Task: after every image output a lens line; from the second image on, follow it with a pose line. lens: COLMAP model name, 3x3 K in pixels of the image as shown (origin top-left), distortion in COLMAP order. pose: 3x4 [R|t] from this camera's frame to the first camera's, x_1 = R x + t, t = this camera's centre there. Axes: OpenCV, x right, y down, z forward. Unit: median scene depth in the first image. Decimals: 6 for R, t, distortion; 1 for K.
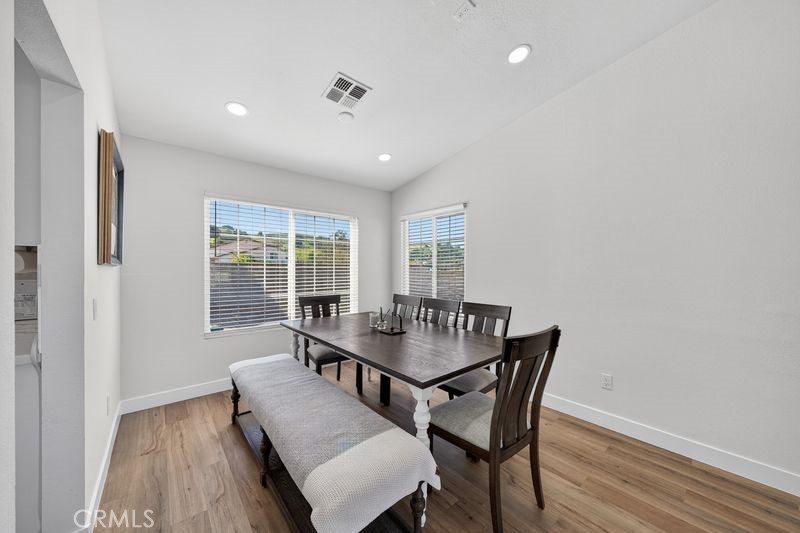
lens RADIAL K [[275.0, 0, 399.0], [0, 275.0, 272.1], [0, 0, 1]] dist [-0.002367, 0.000274]
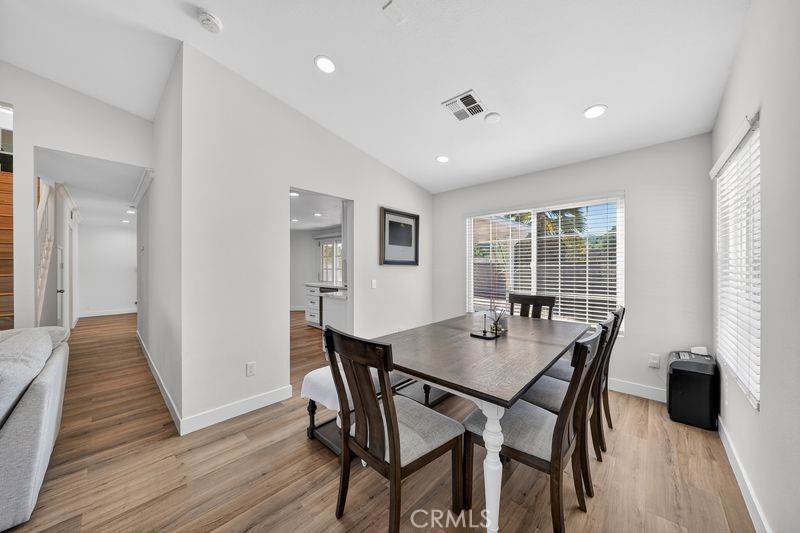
lens RADIAL K [[275.0, 0, 402.0], [0, 275.0, 263.9], [0, 0, 1]] dist [-0.002367, 0.000274]
pose [[0.119039, -0.016706, -0.992749, 0.611032], [-0.007503, 0.999815, -0.017725, -0.001374], [0.992861, 0.009559, 0.118891, 0.440266]]
